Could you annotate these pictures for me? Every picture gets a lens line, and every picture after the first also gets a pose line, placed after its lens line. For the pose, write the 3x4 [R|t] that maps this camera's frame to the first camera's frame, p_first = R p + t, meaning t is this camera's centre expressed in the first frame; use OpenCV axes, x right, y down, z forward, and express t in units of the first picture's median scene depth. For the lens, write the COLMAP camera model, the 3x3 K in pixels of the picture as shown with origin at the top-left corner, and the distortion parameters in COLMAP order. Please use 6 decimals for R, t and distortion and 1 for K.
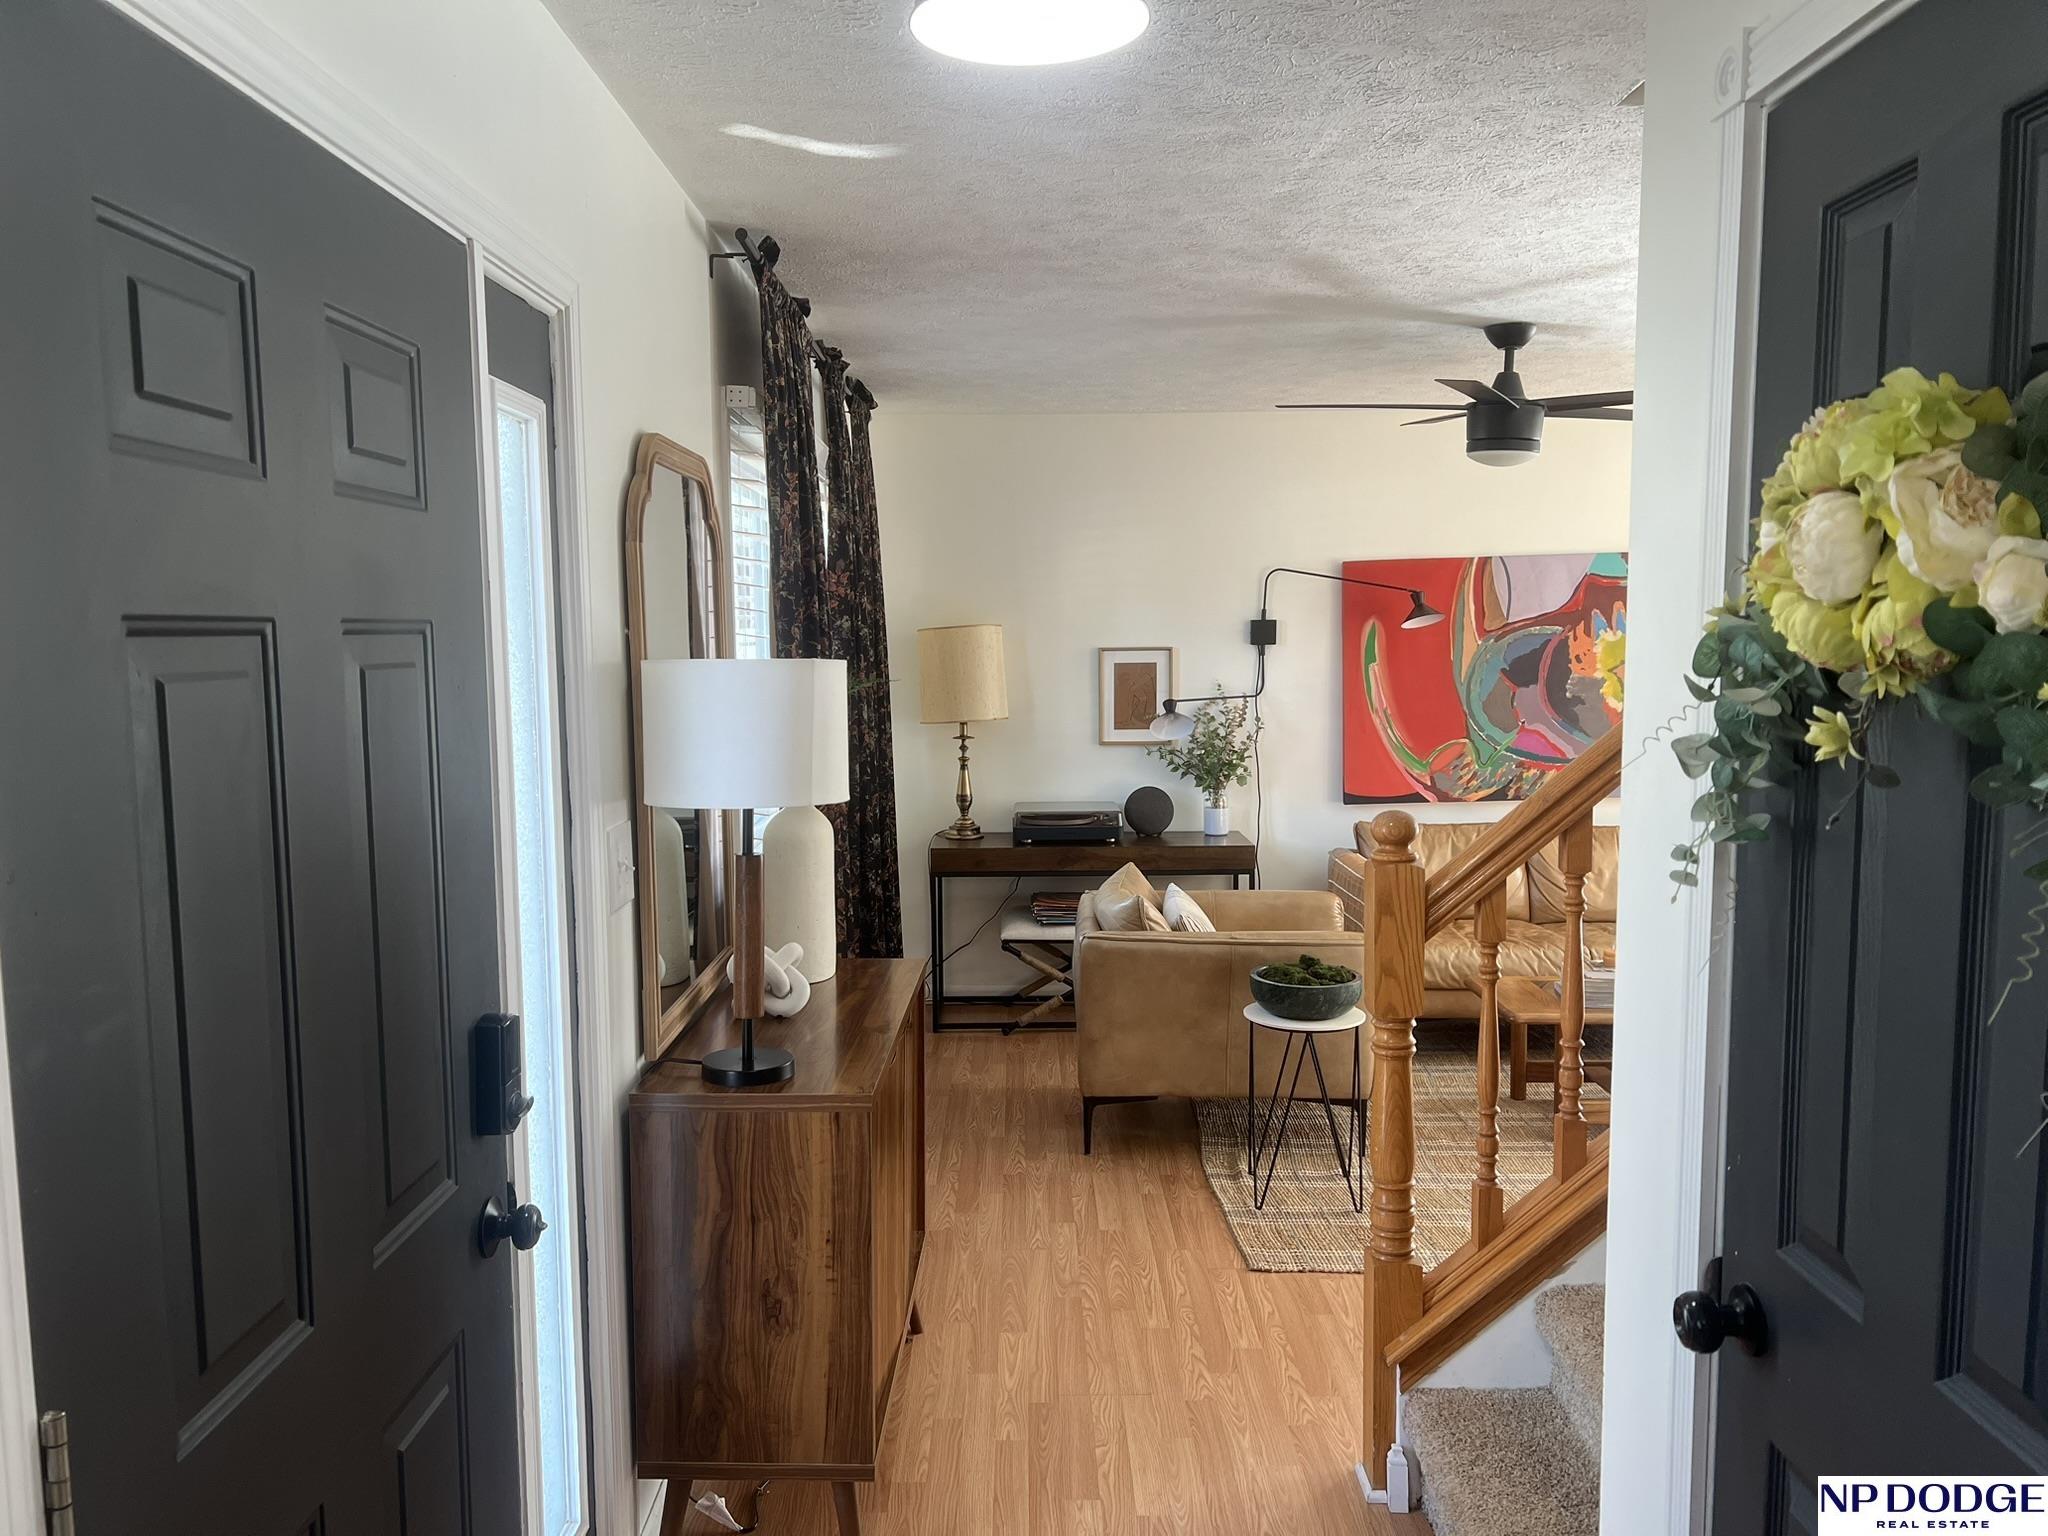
lens RADIAL K [[1533.3, 0, 1014.3], [0, 1533.3, 786.6], [0, 0, 1]] dist [0.057445, -0.065994]
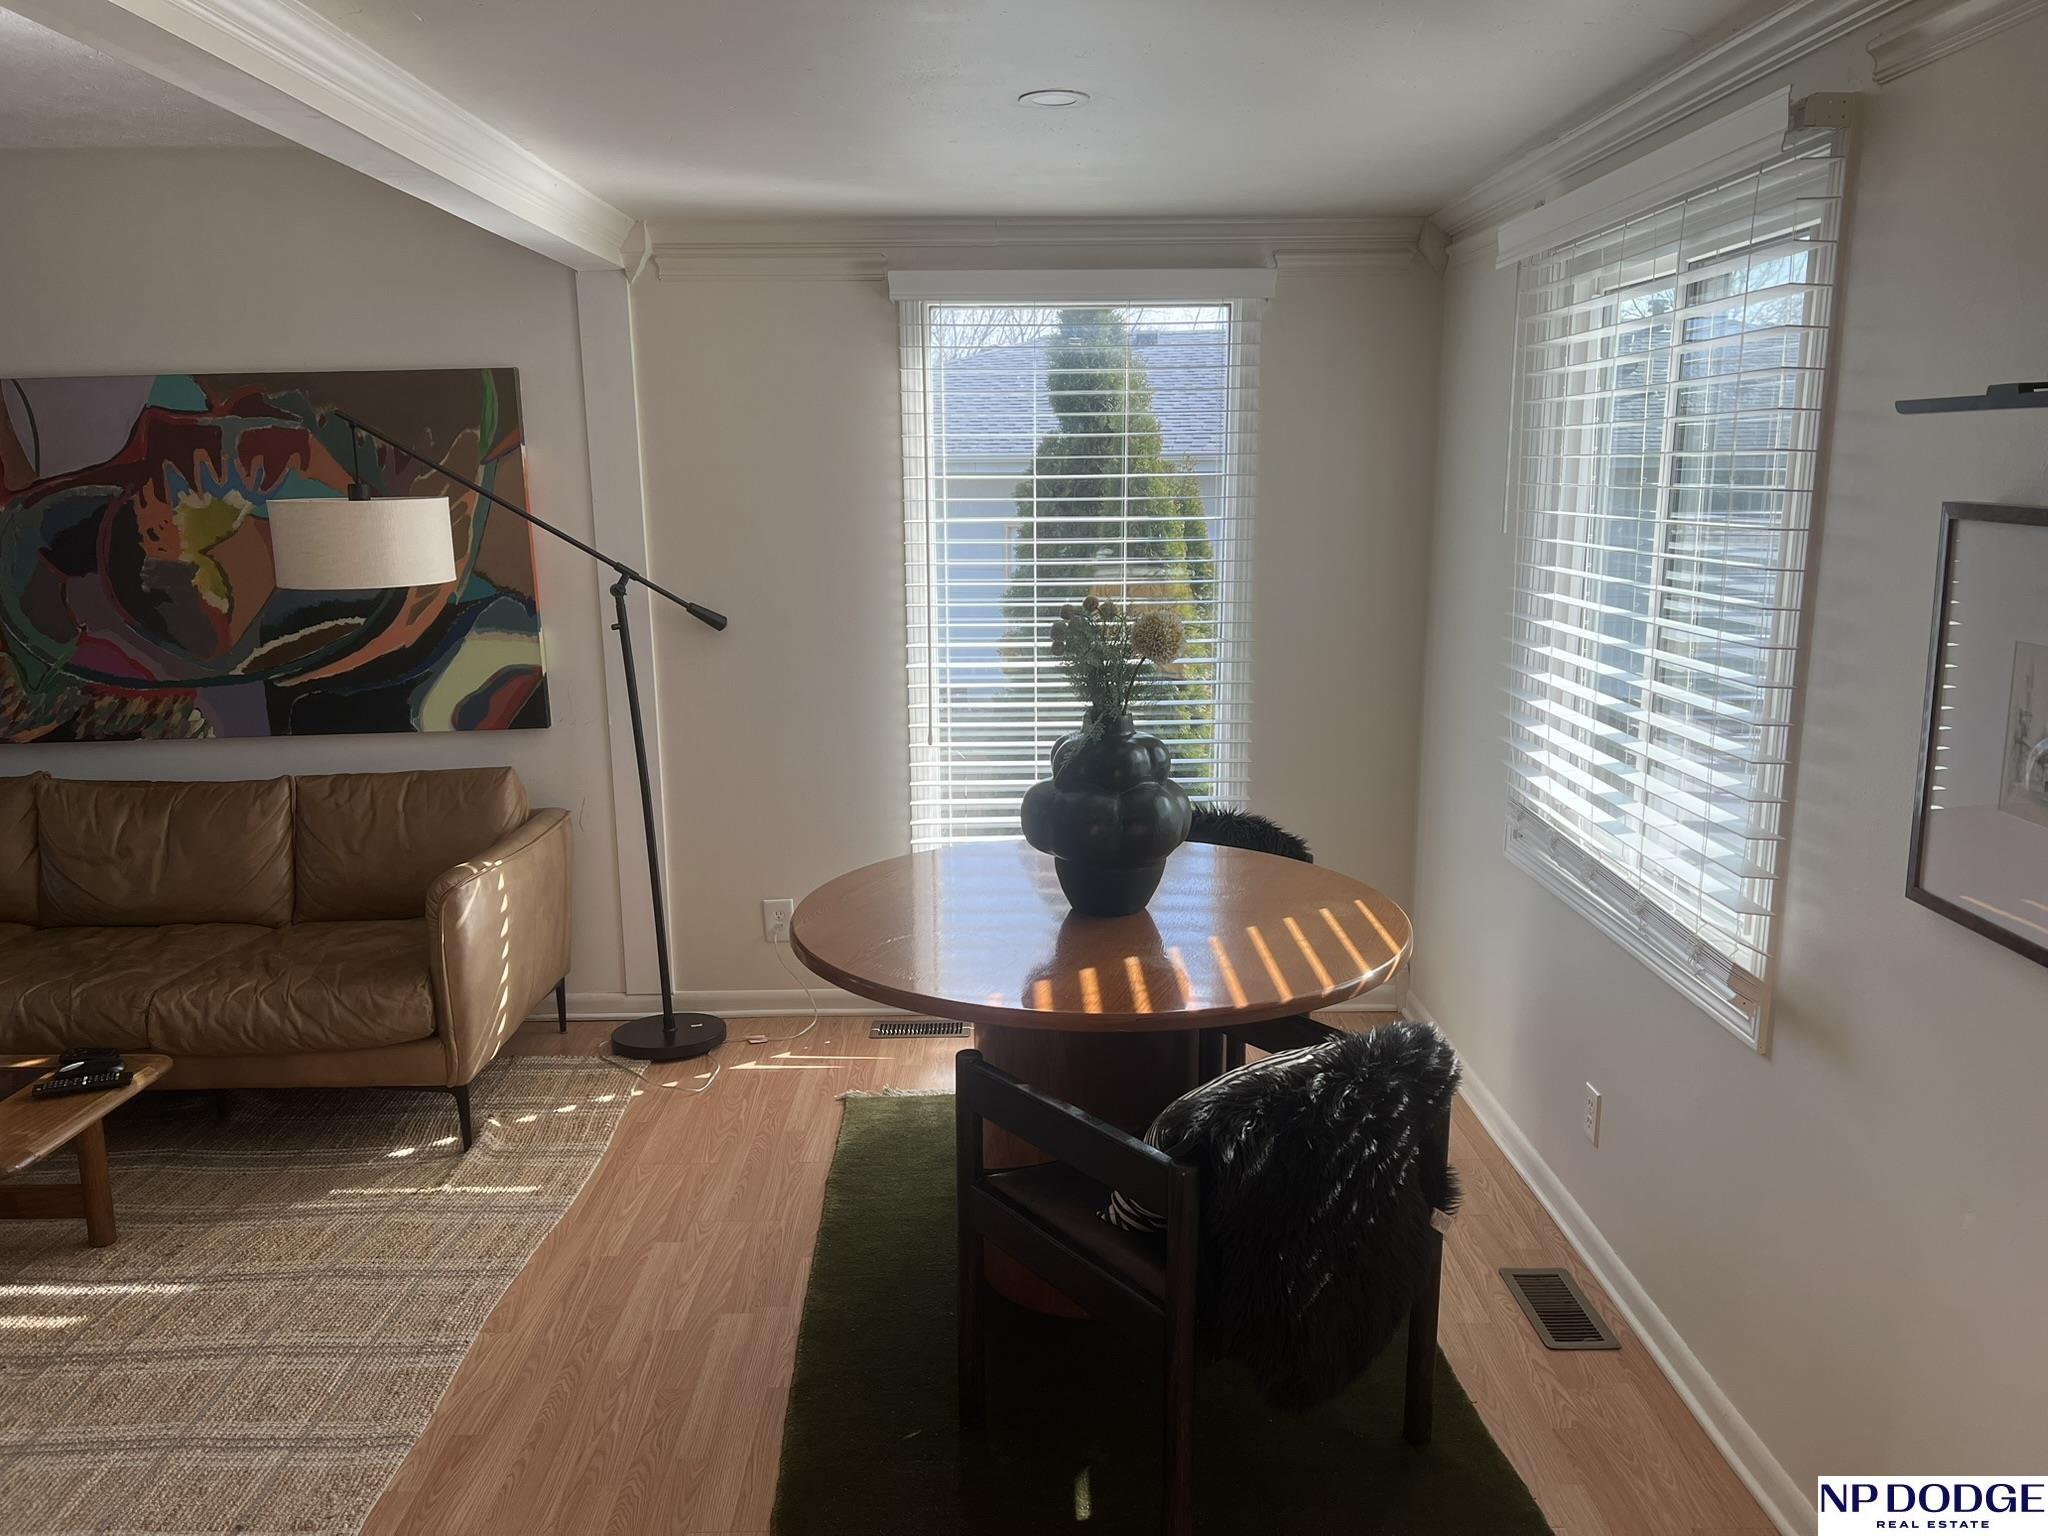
lens RADIAL K [[1533.3, 0, 1010.3], [0, 1533.3, 789.3], [0, 0, 1]] dist [0.057445, -0.065994]
pose [[0.999967, 0.001415, 0.008019, 0.735351], [-0.002237, 0.994627, 0.103504, -0.042735], [-0.007830, -0.103518, 0.994597, 0.306563]]
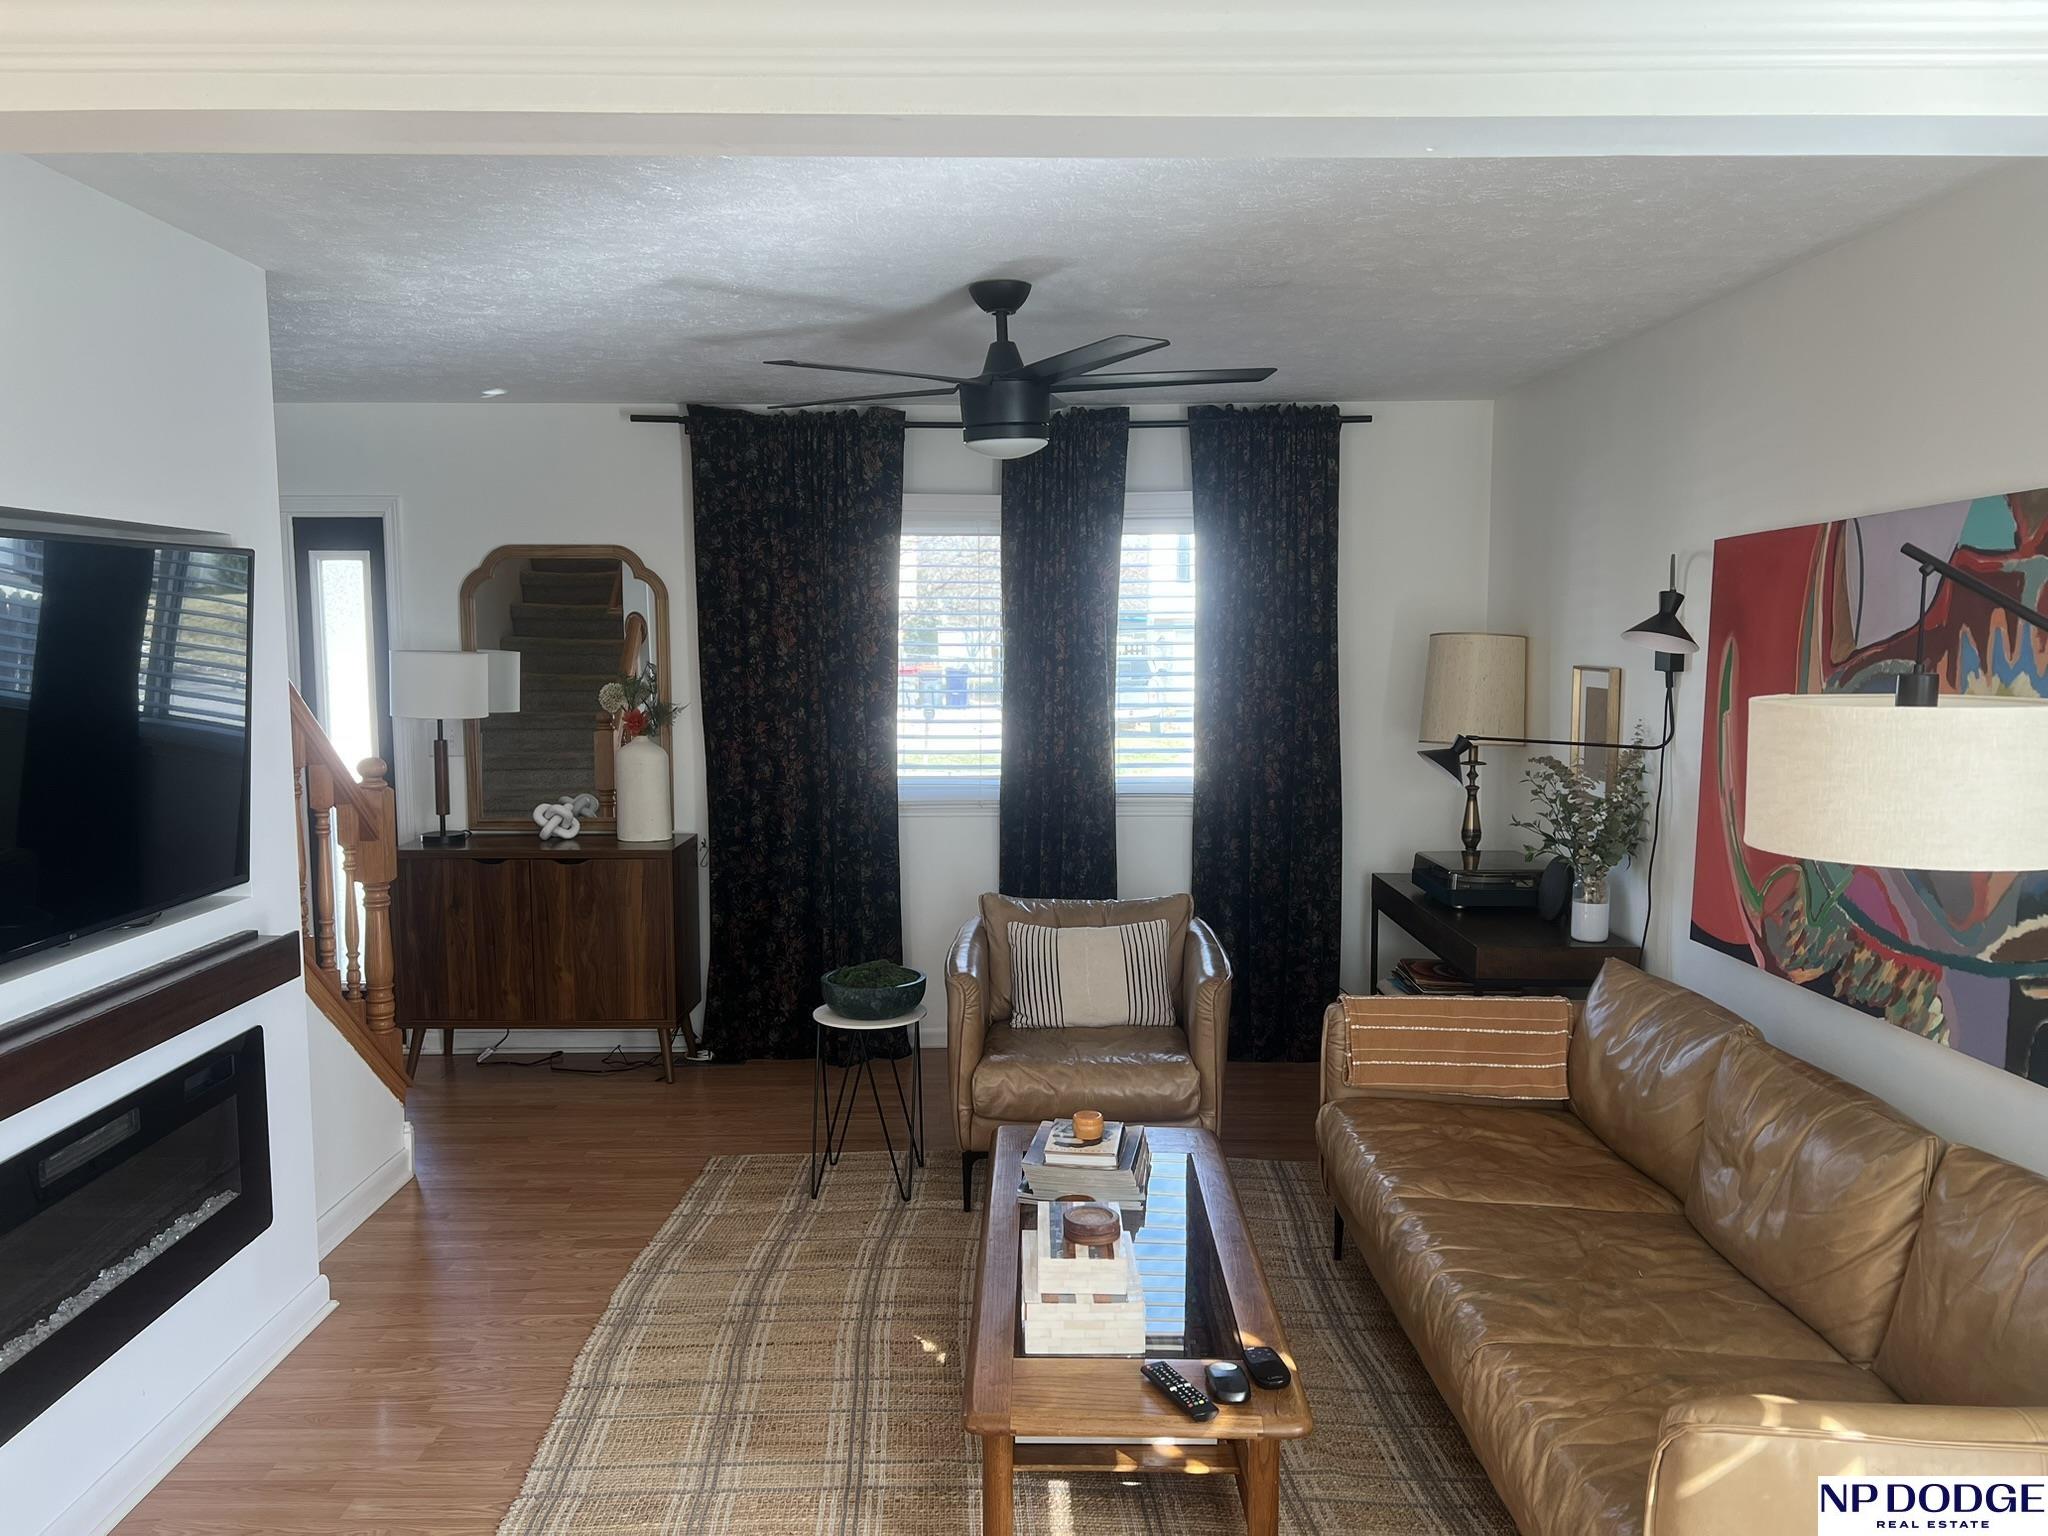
lens RADIAL K [[1533.3, 0, 1023.1], [0, 1533.3, 789.9], [0, 0, 1]] dist [0.057445, -0.065994]
pose [[0.007967, 0.118626, -0.992907, 0.820137], [-0.101220, 0.987934, 0.117220, -0.092436], [0.994832, 0.099568, 0.019878, 0.721381]]
